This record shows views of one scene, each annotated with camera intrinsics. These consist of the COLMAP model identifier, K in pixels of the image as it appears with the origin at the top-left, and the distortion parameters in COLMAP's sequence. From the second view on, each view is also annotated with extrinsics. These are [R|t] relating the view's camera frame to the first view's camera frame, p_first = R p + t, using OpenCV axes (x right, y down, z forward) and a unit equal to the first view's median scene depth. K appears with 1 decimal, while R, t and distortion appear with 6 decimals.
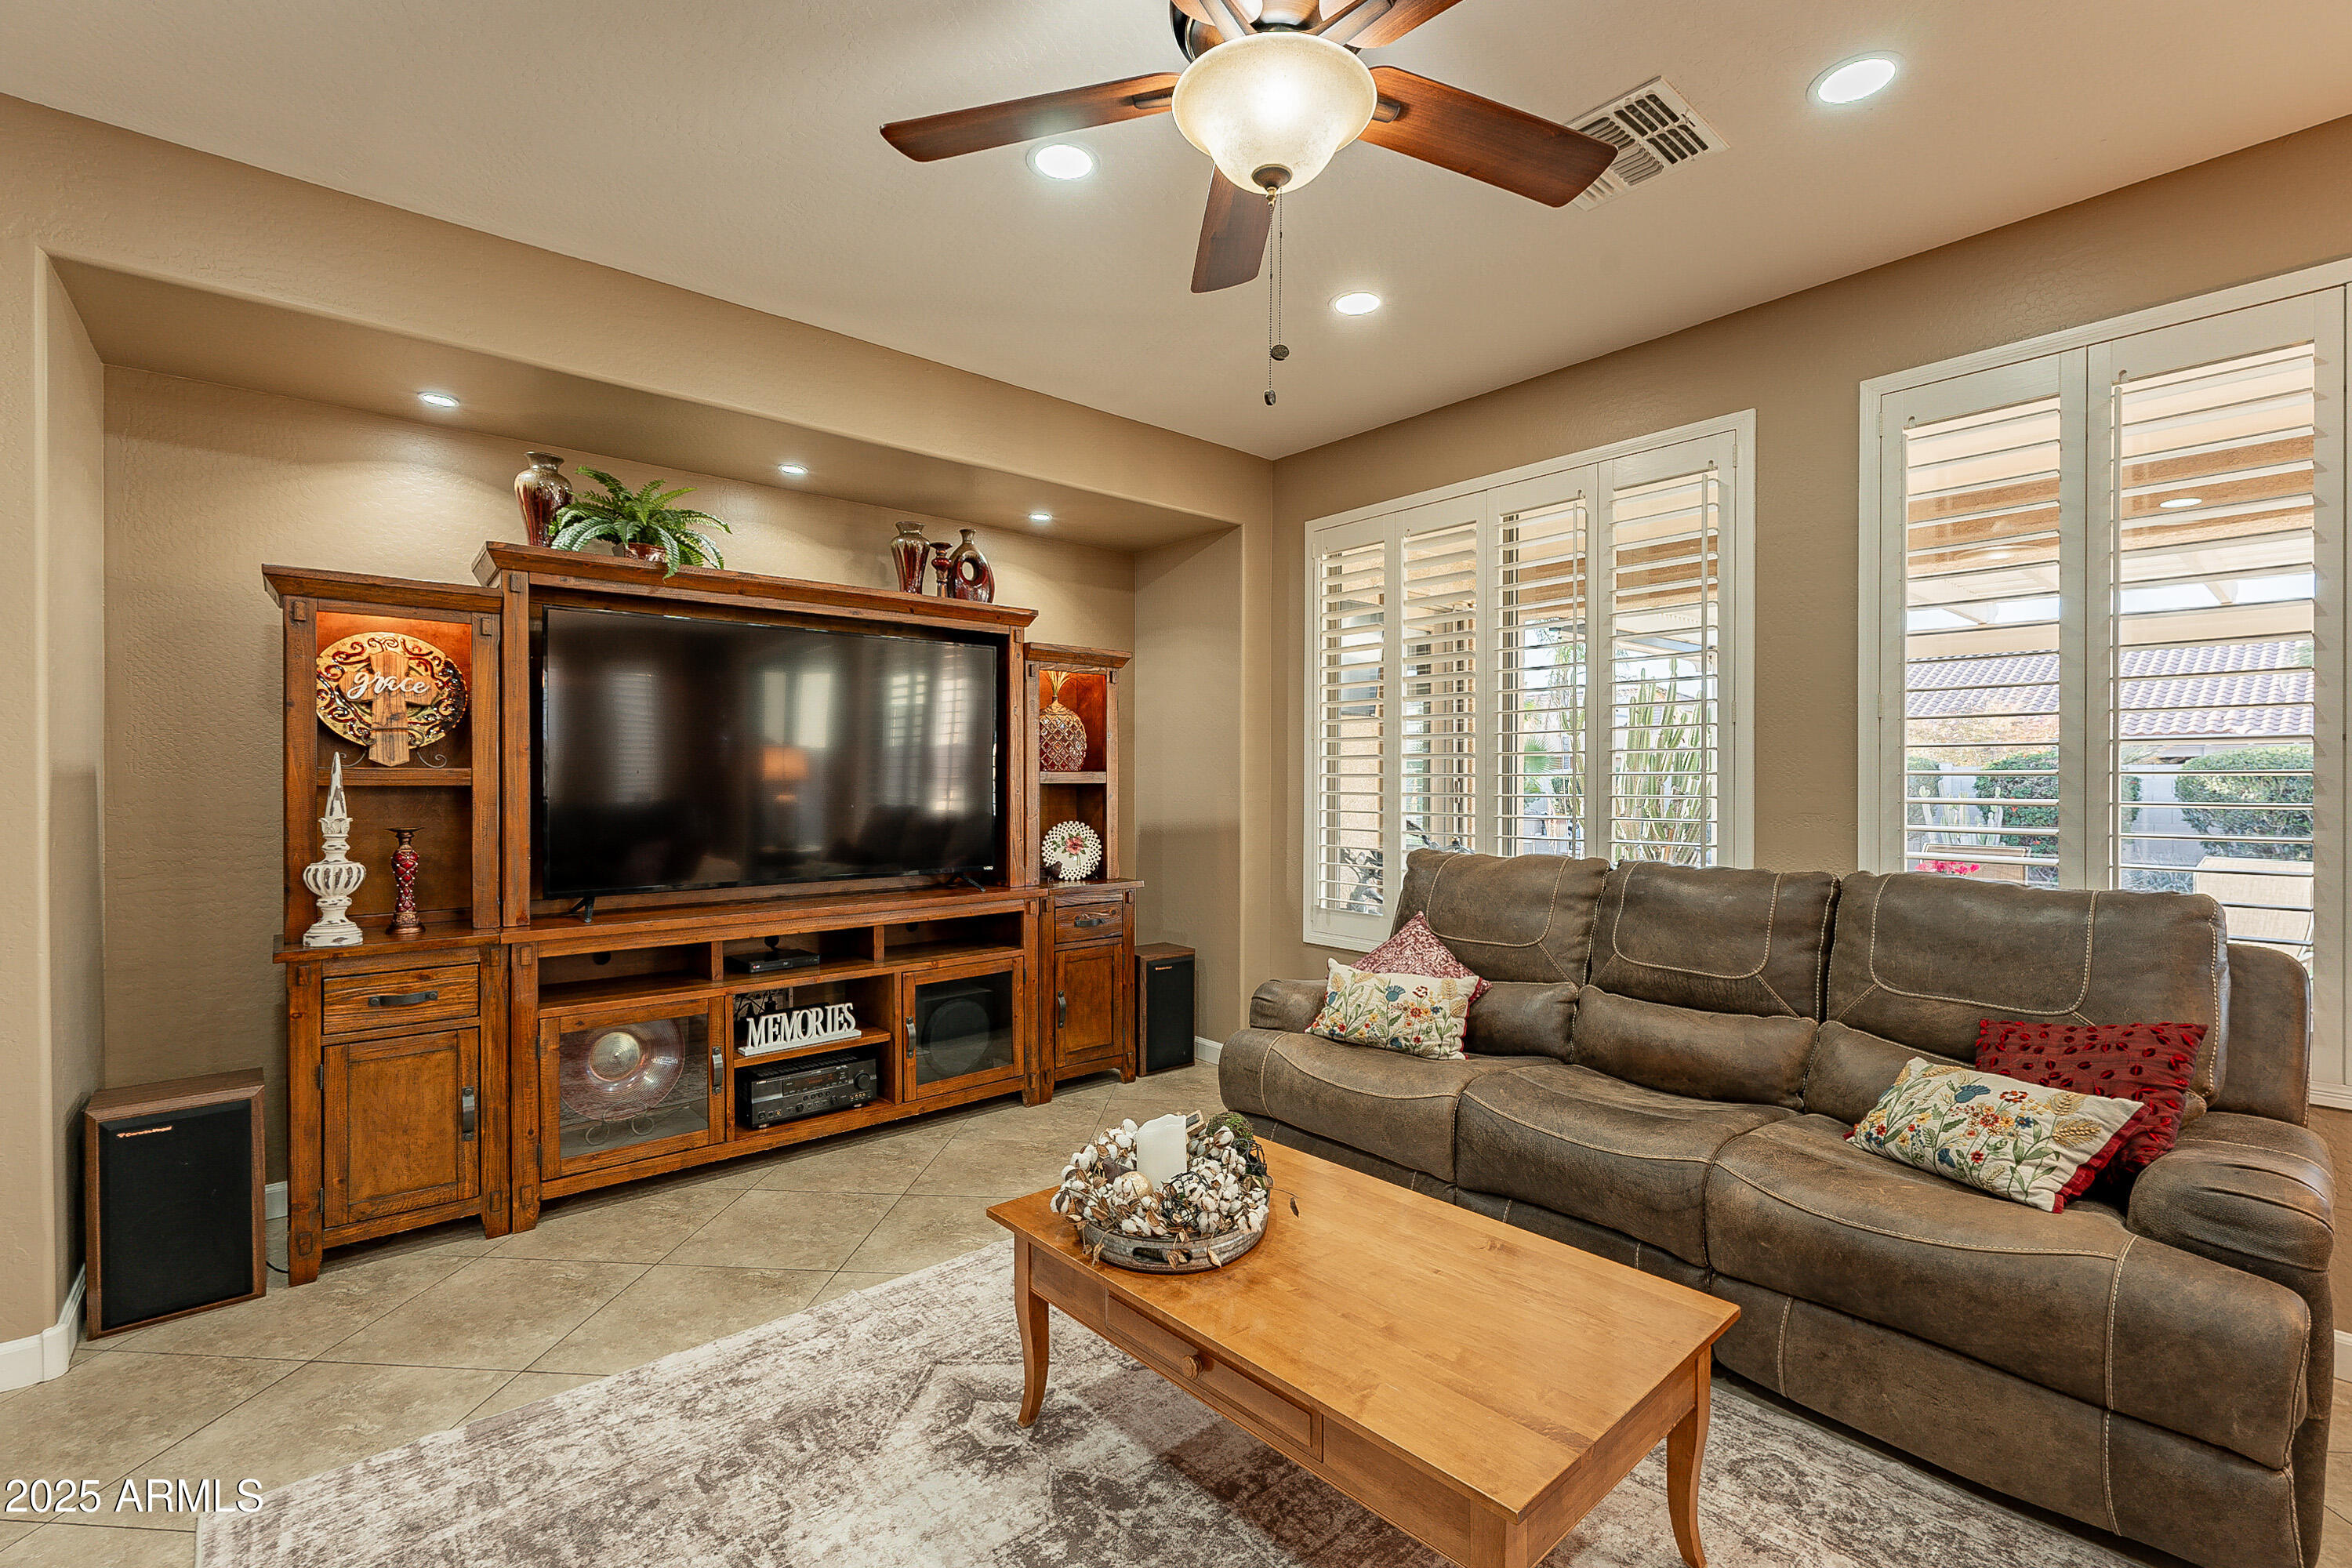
lens RADIAL K [[1028.6, 0, 1183.5], [0, 1028.6, 782.8], [0, 0, 1]] dist [-0.003199, -0.000066]
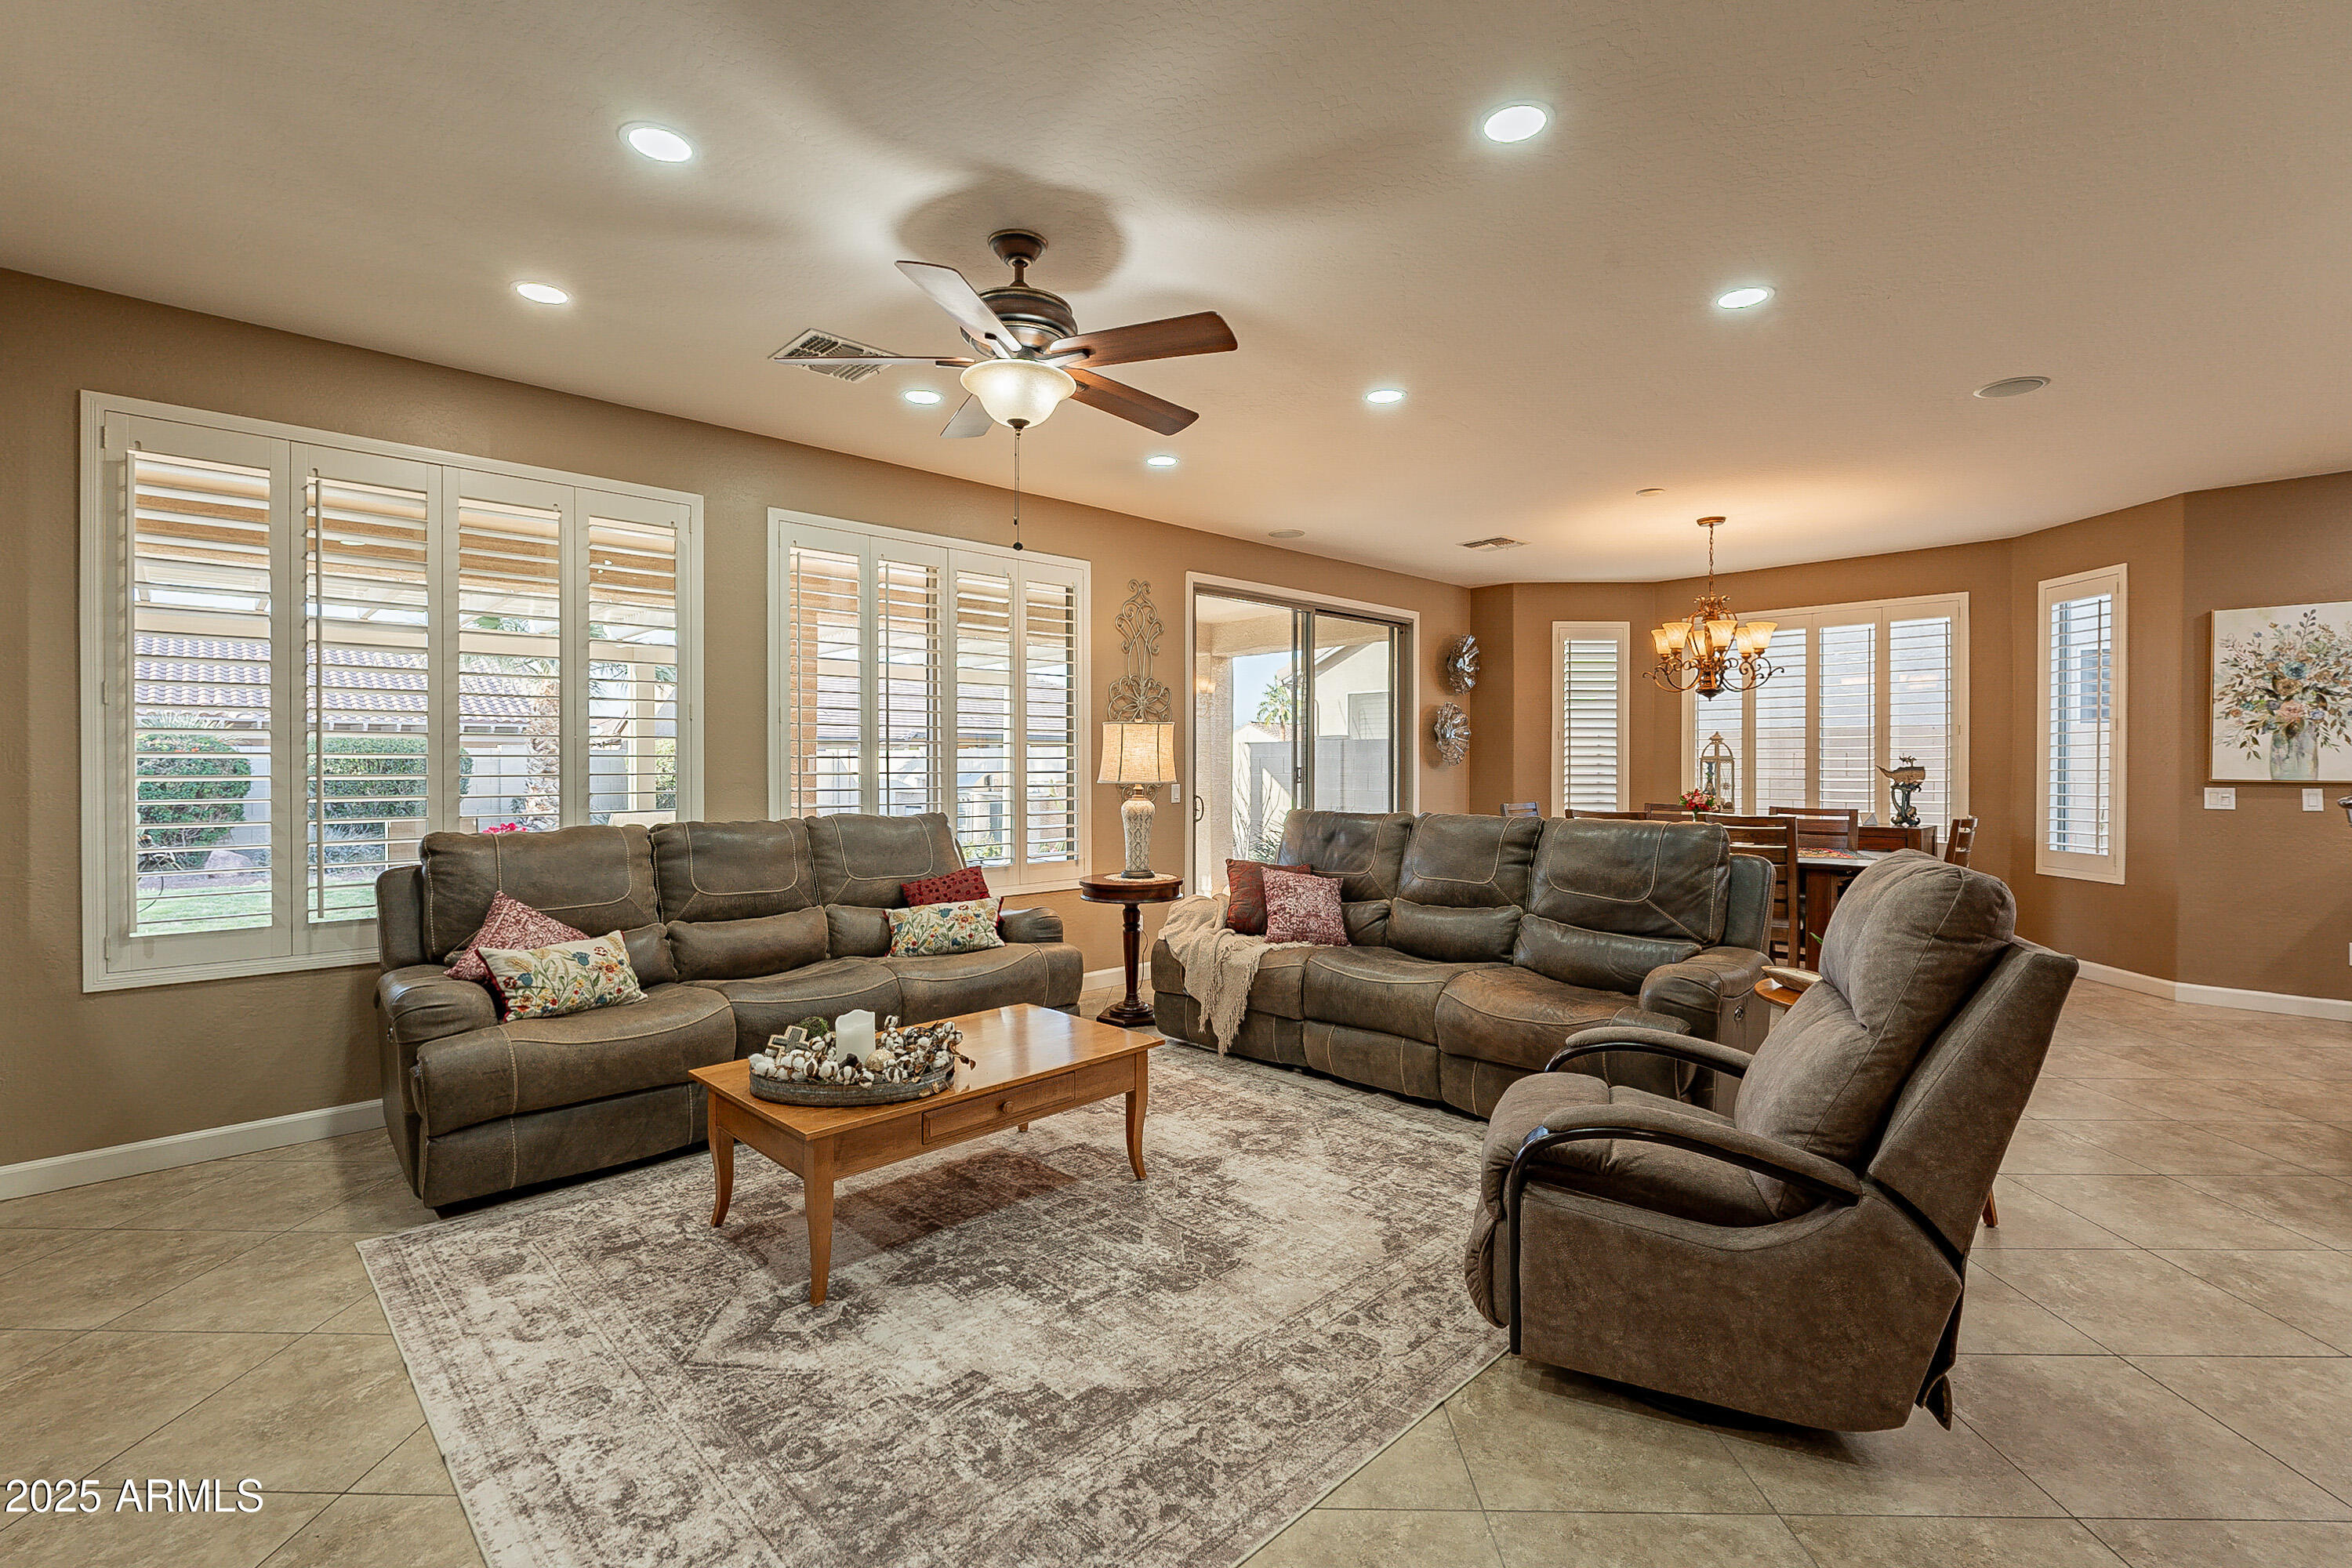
lens RADIAL K [[1044.9, 0, 1185.1], [0, 1044.9, 768.8], [0, 0, 1]] dist [-0.000754, -0.001045]
pose [[-0.058650, -0.006133, 0.998260, -0.922015], [0.000752, 0.999981, 0.006188, -0.000017], [-0.998278, 0.001114, -0.058644, 0.433524]]
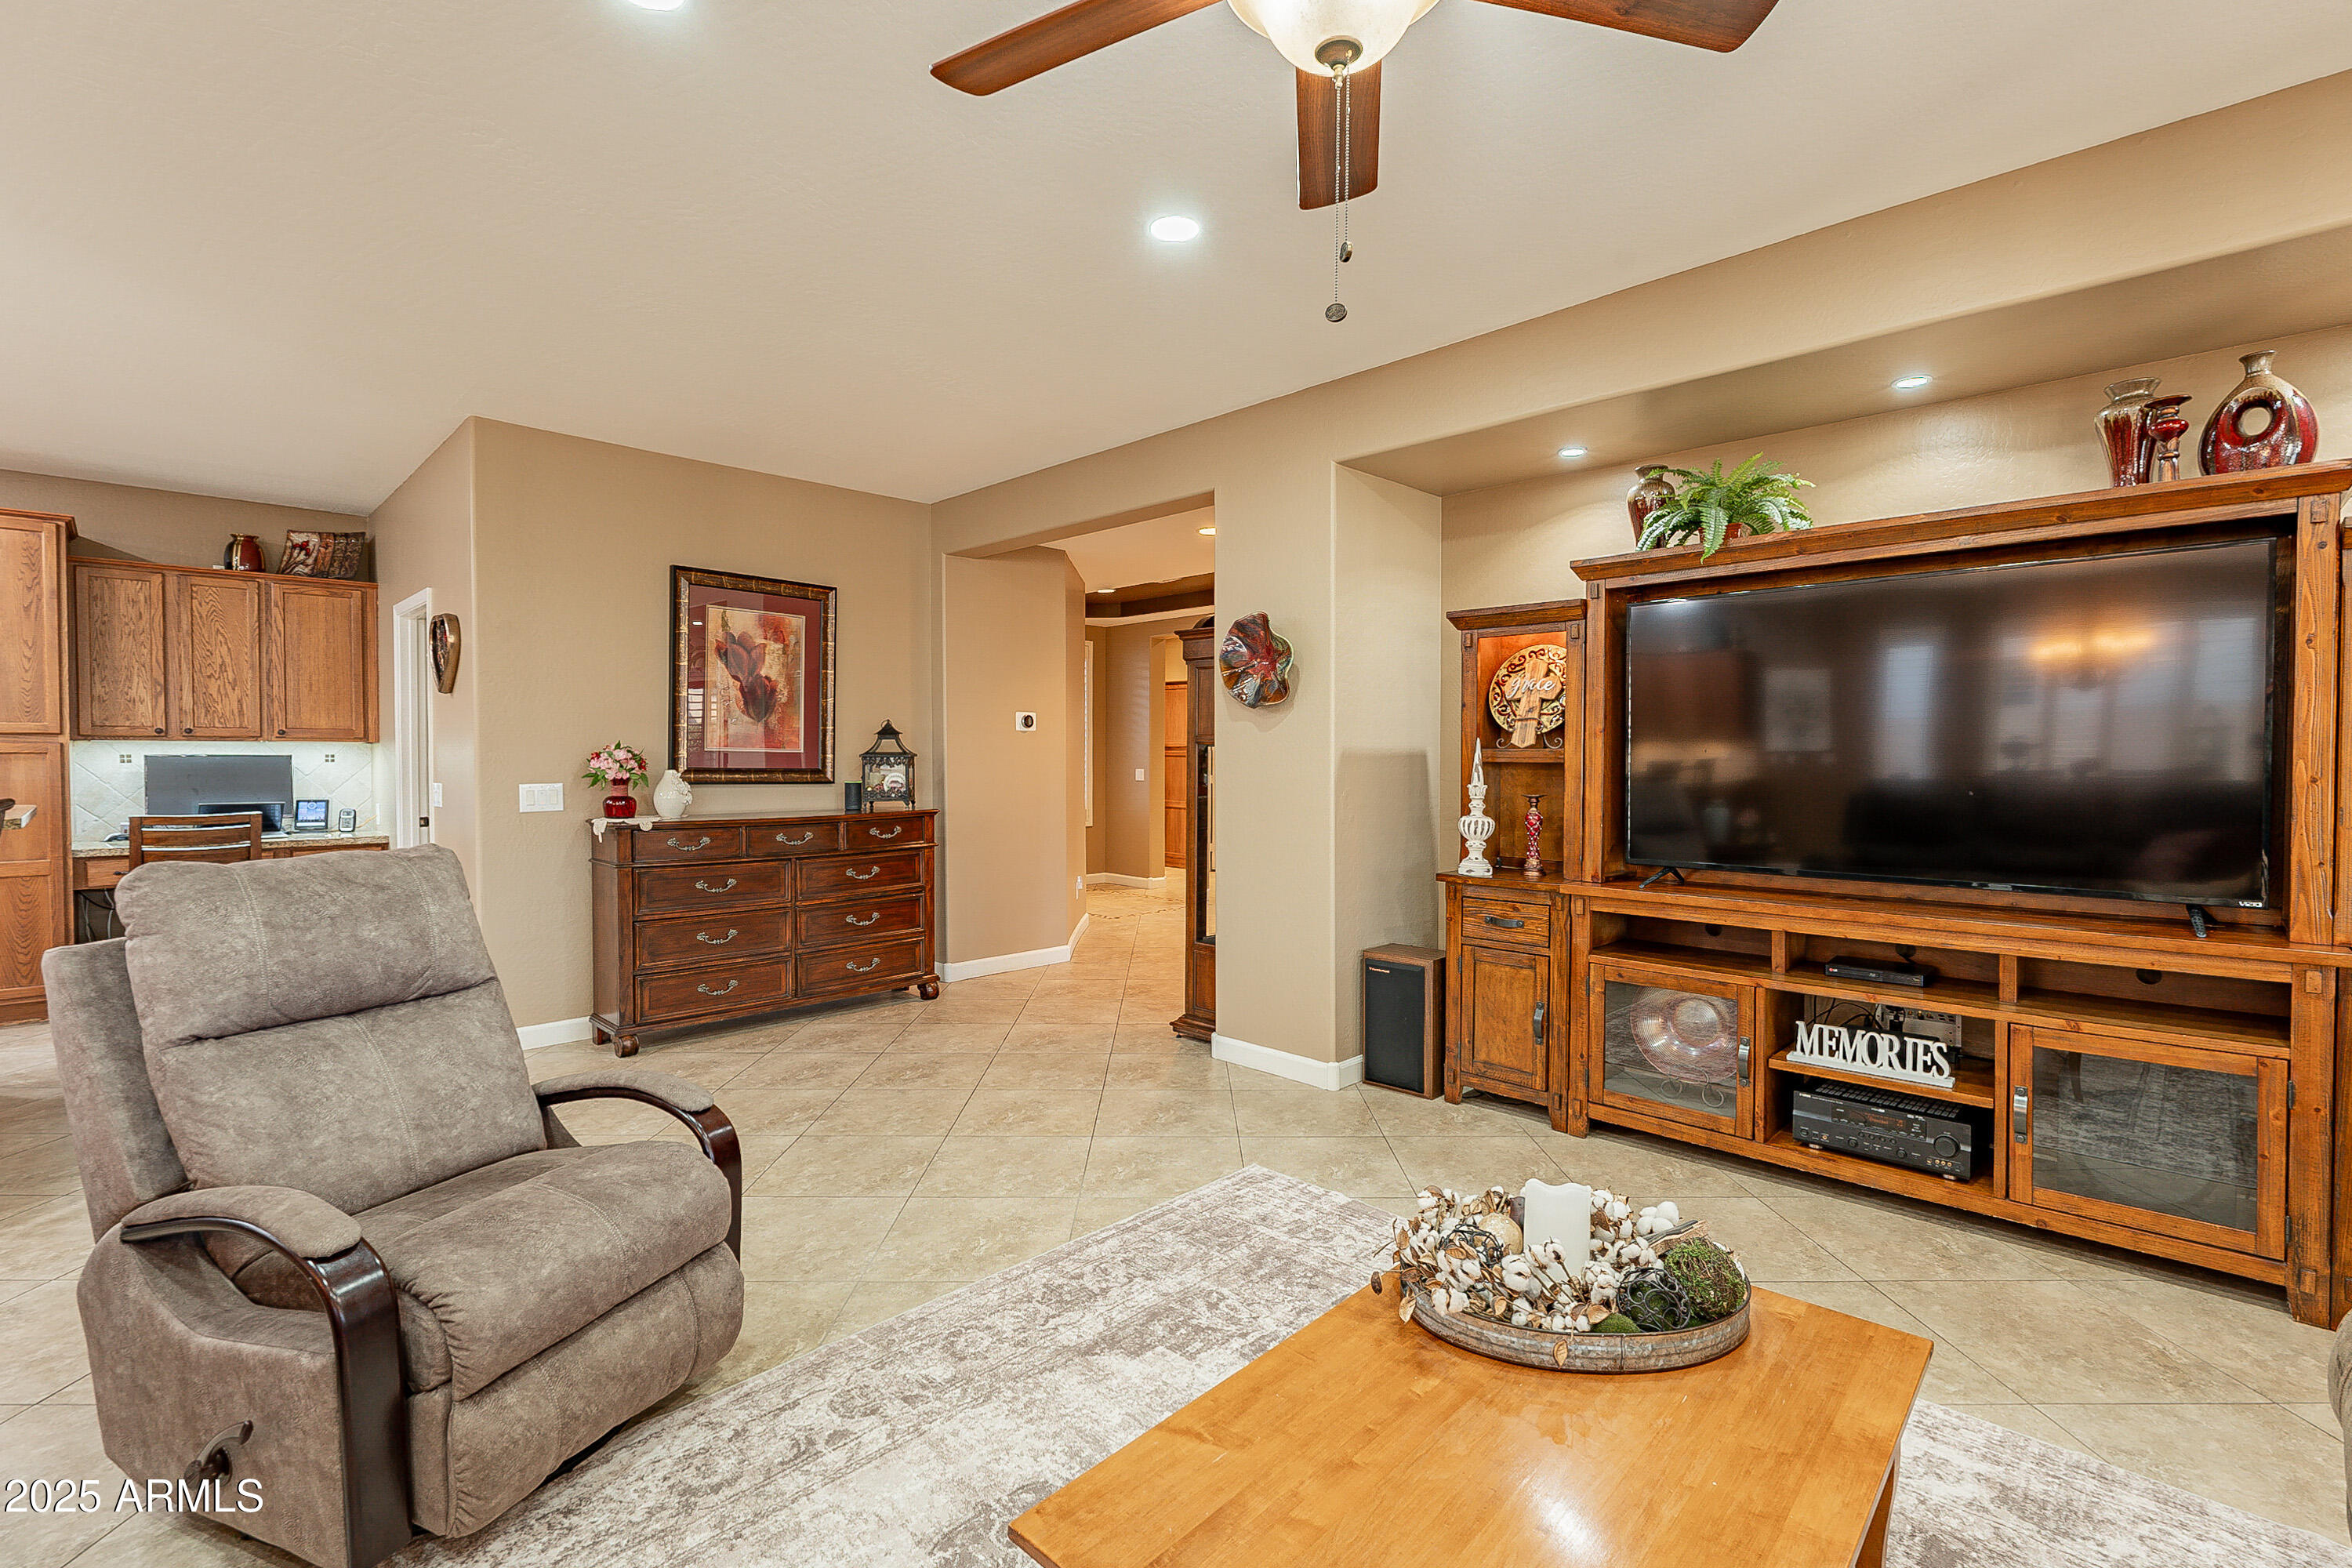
lens RADIAL K [[1057.3, 0, 1177.4], [0, 1057.3, 781.4], [0, 0, 1]] dist [-0.003816, -0.000133]
pose [[0.077433, 0.025347, -0.996675, 0.512449], [-0.004330, 0.999676, 0.025087, -0.004524], [0.996988, 0.002373, 0.077518, 0.422140]]
